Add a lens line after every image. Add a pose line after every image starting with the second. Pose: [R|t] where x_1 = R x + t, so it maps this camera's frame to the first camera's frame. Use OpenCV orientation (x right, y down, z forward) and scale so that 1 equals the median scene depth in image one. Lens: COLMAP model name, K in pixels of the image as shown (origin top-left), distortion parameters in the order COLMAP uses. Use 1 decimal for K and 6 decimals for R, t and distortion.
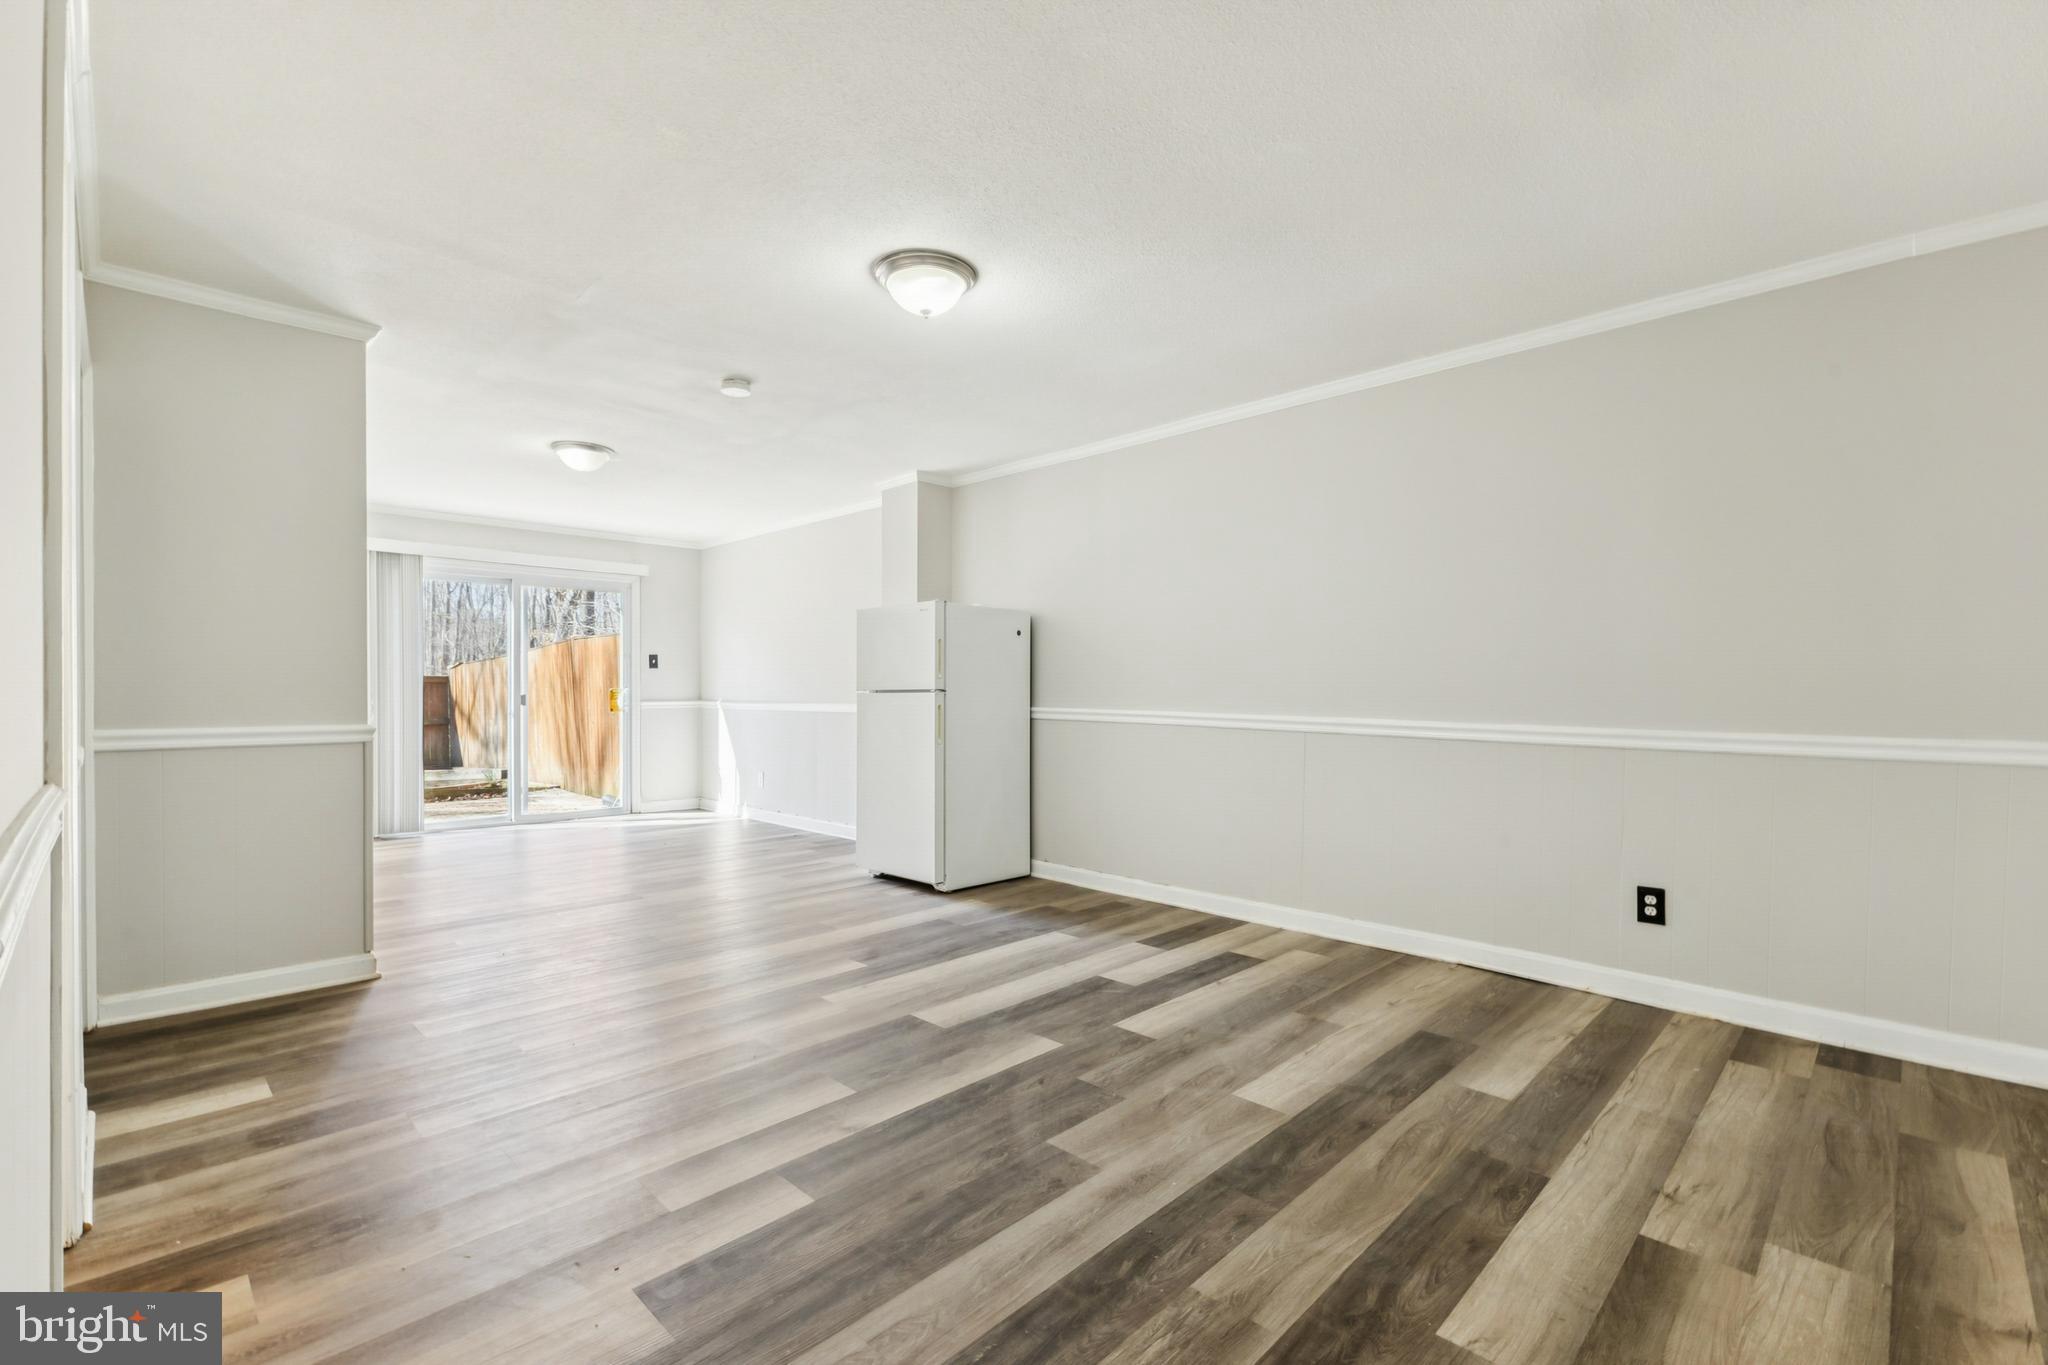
lens RADIAL K [[889.0, 0, 1036.1], [0, 889.0, 685.4], [0, 0, 1]] dist [0.008935, 0.000021]
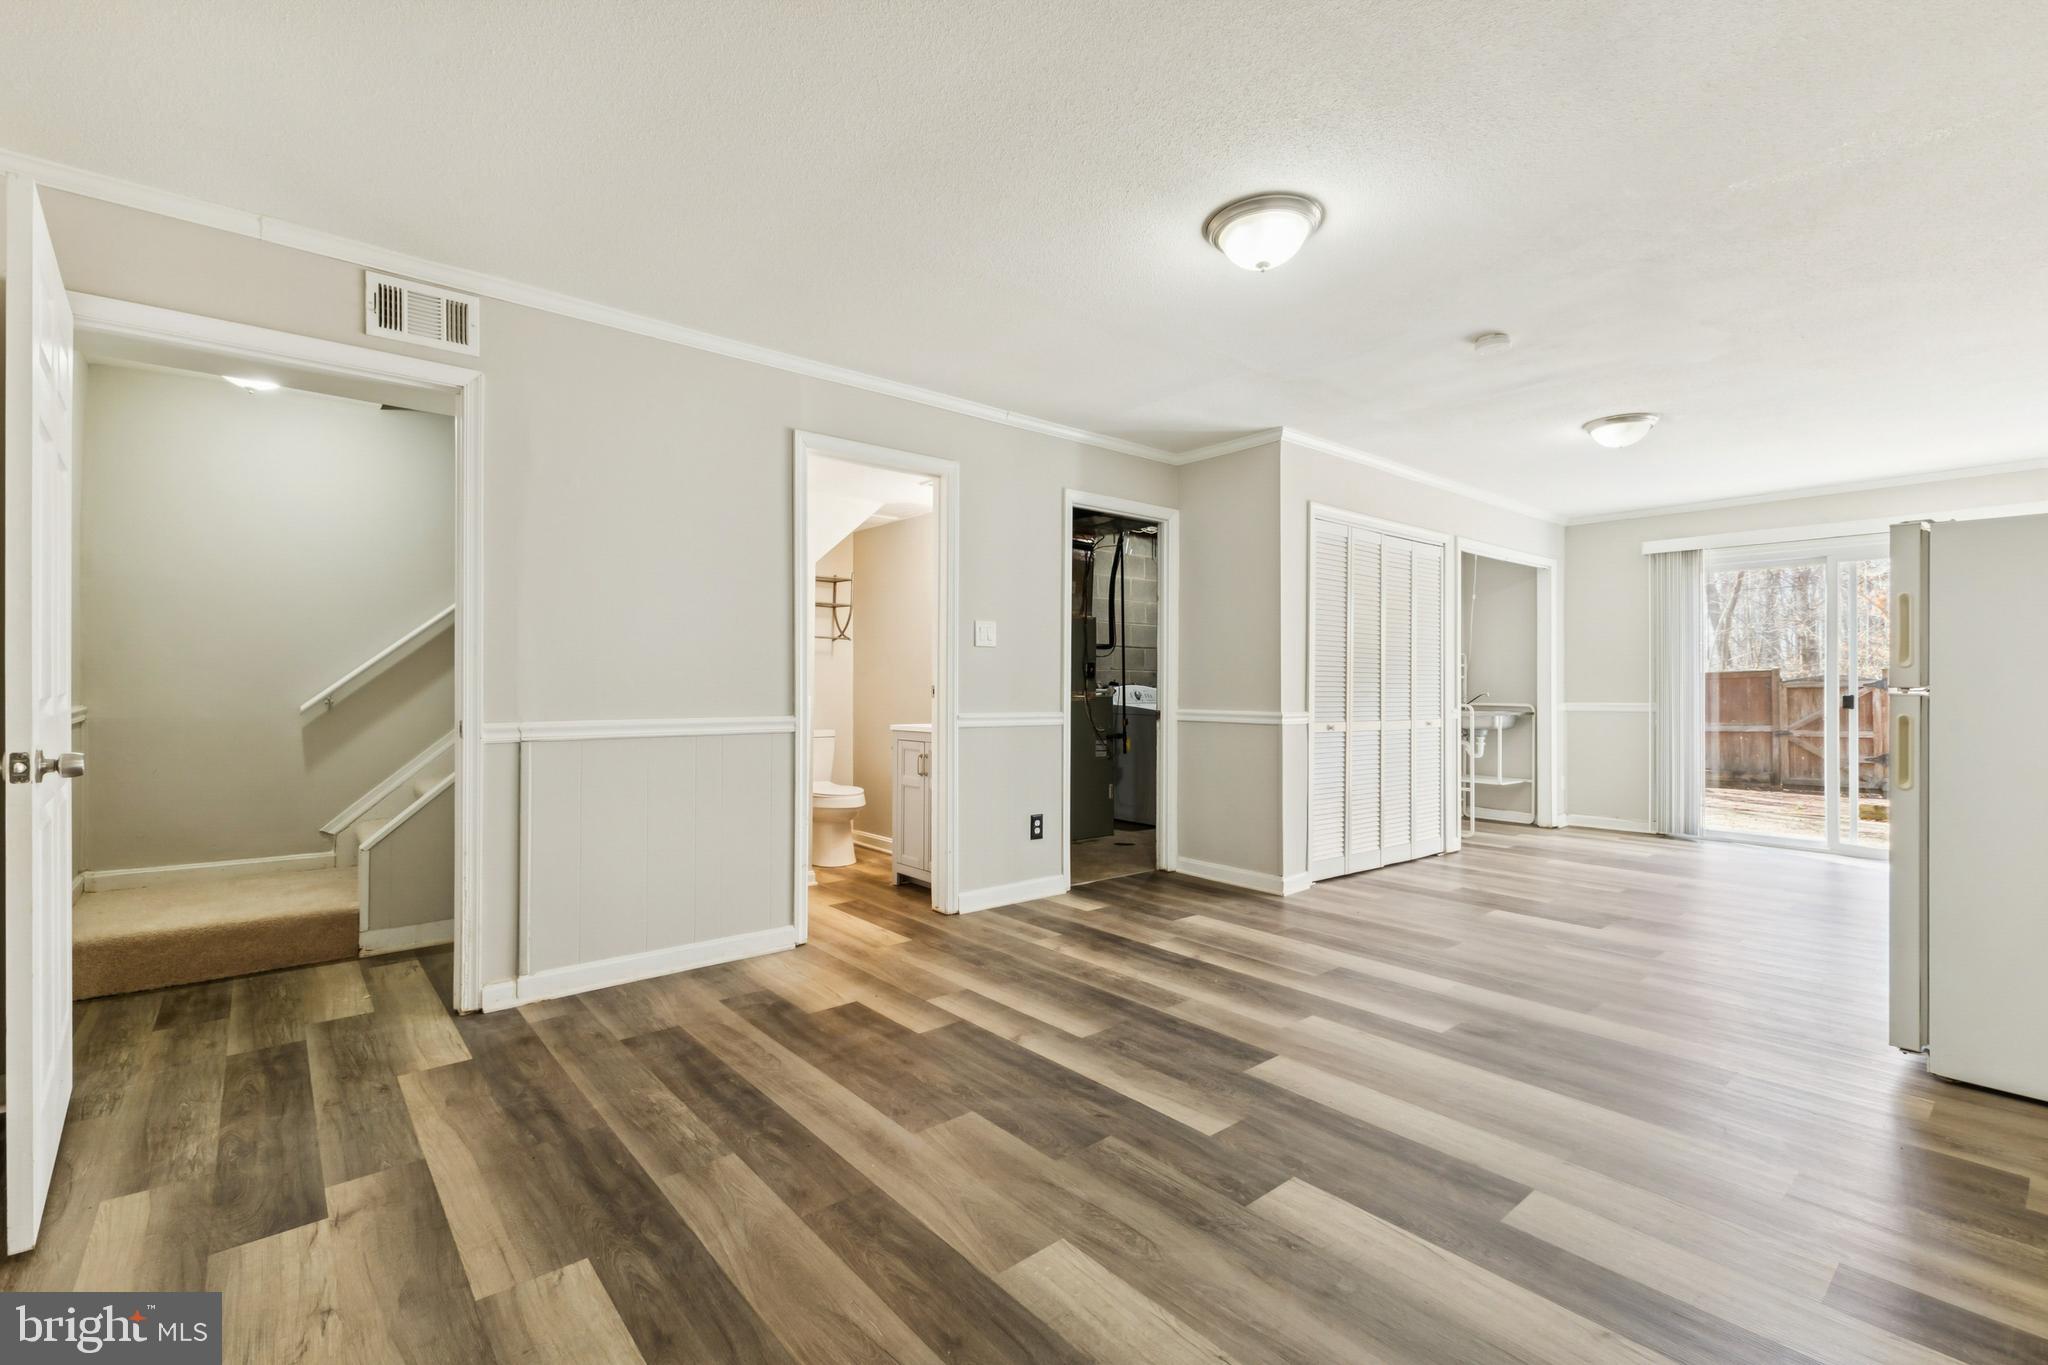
lens RADIAL K [[889.0, 0, 1036.1], [0, 889.0, 685.4], [0, 0, 1]] dist [0.008935, 0.000021]
pose [[-0.080950, 0.000347, -0.996718, 1.024371], [0.003191, 0.999995, 0.000089, -0.000910], [0.996713, -0.003173, -0.080951, 1.110986]]
